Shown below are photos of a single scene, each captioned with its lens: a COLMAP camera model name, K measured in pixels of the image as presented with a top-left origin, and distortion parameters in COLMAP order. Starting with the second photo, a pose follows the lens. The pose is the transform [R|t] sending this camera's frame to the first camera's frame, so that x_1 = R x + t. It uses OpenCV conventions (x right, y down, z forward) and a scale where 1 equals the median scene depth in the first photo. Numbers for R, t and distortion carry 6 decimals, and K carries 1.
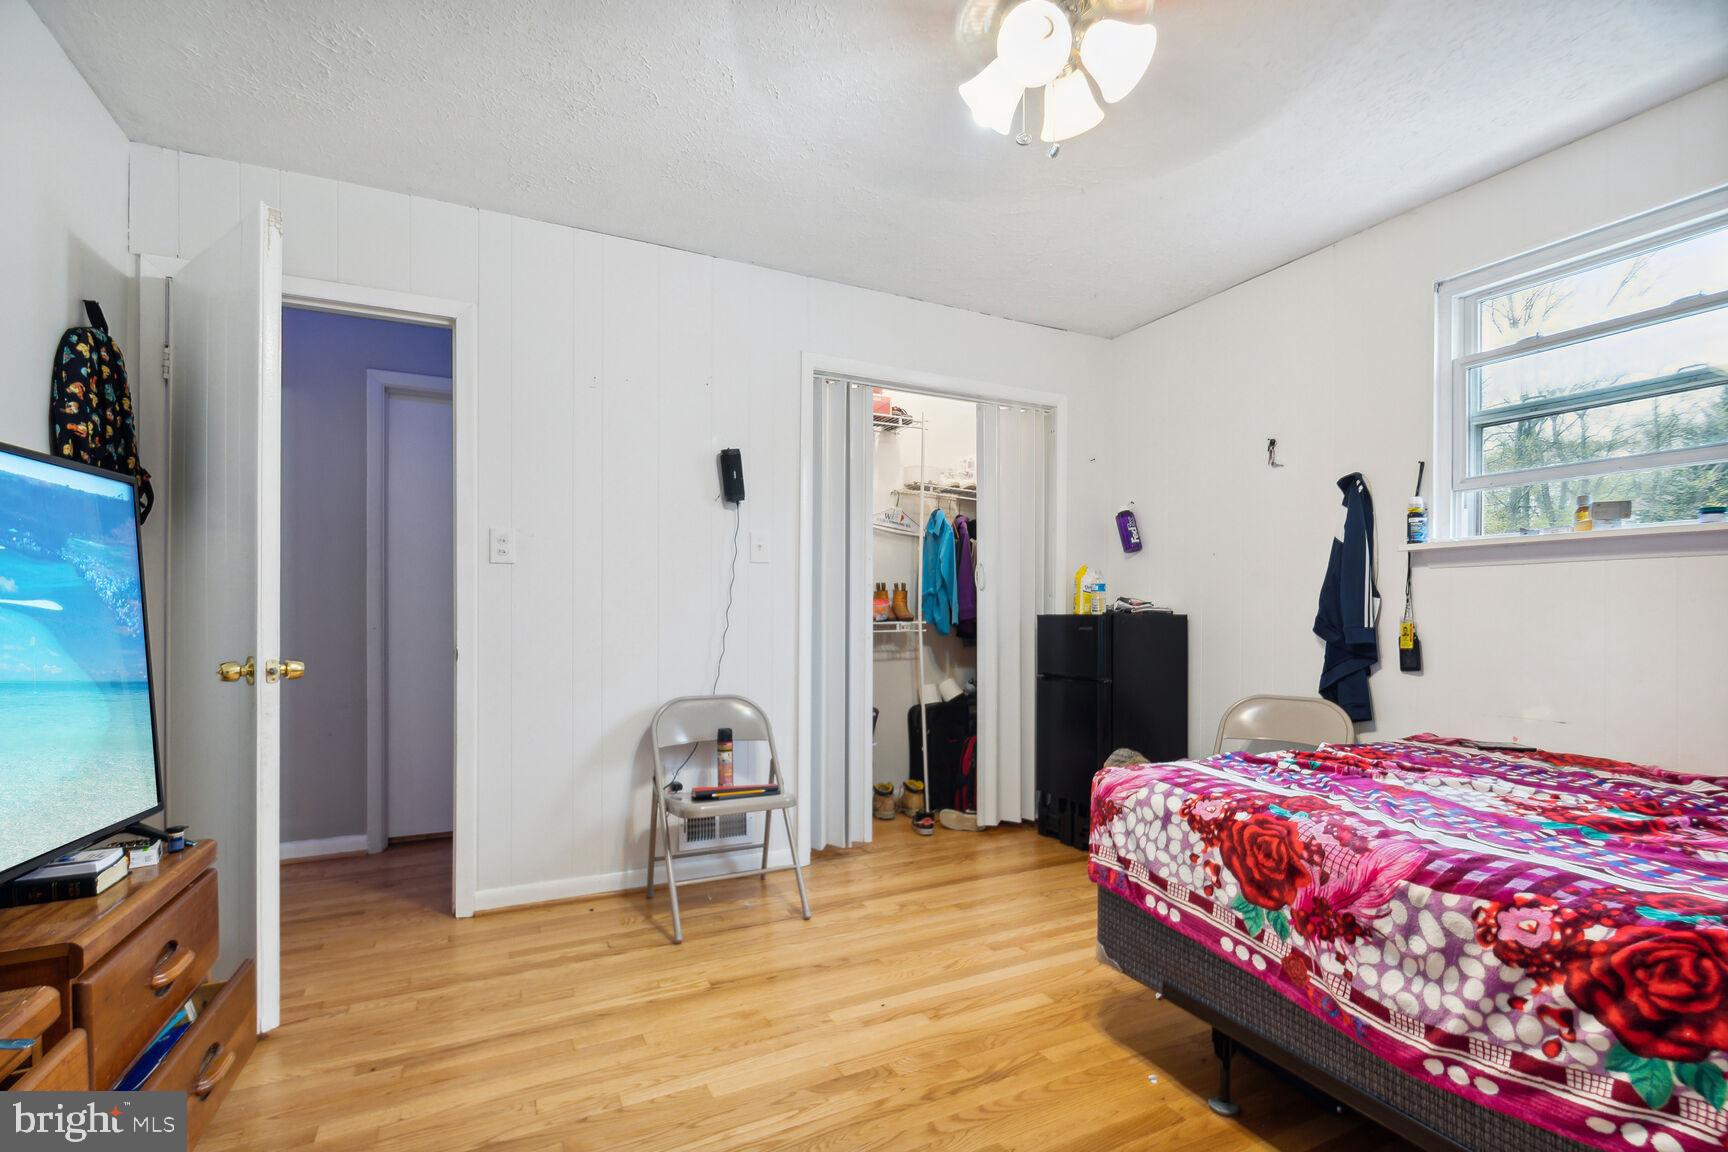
lens RADIAL K [[776.8, 0, 884.8], [0, 776.8, 609.2], [0, 0, 1]] dist [0.000896, 0.000421]
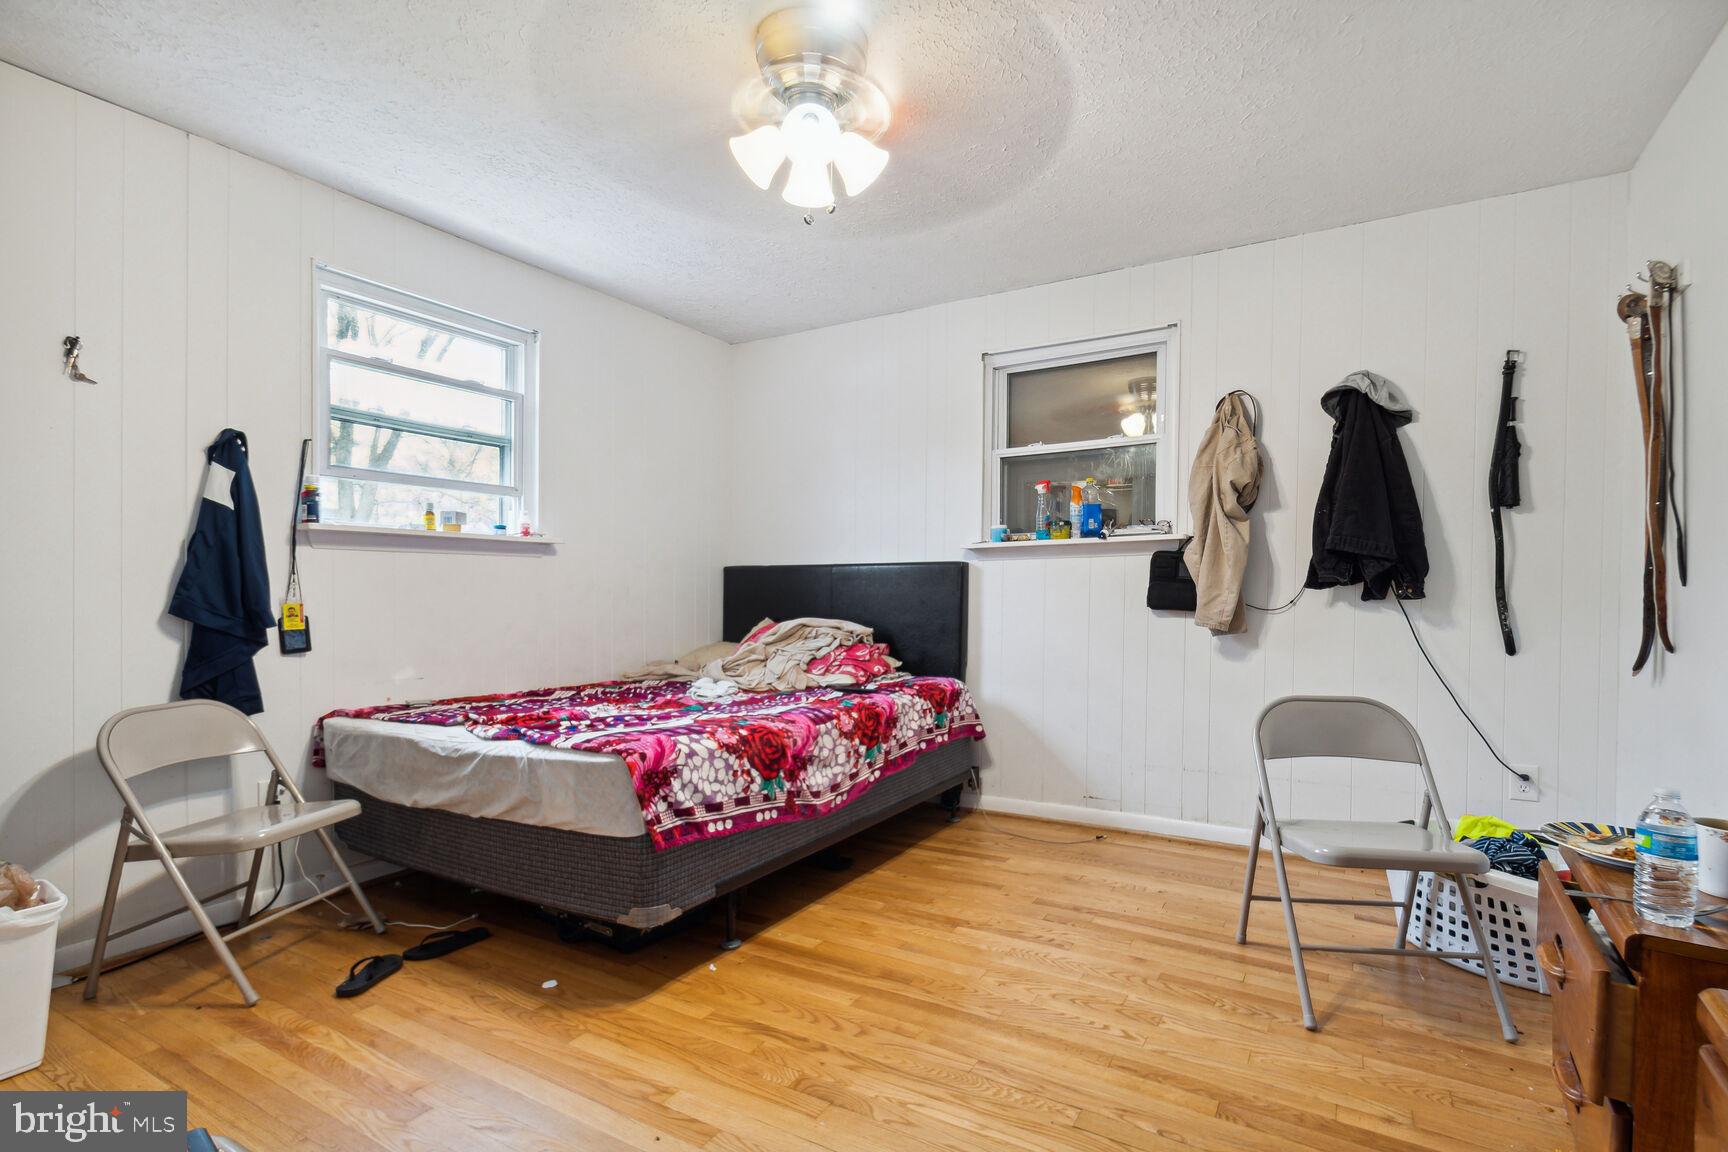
lens RADIAL K [[776.8, 0, 884.8], [0, 776.8, 609.2], [0, 0, 1]] dist [0.000896, 0.000421]
pose [[-0.511026, -0.018819, 0.859359, -0.902462], [-0.002499, 0.999789, 0.020408, 0.005957], [-0.859562, 0.008282, -0.510965, 1.482583]]
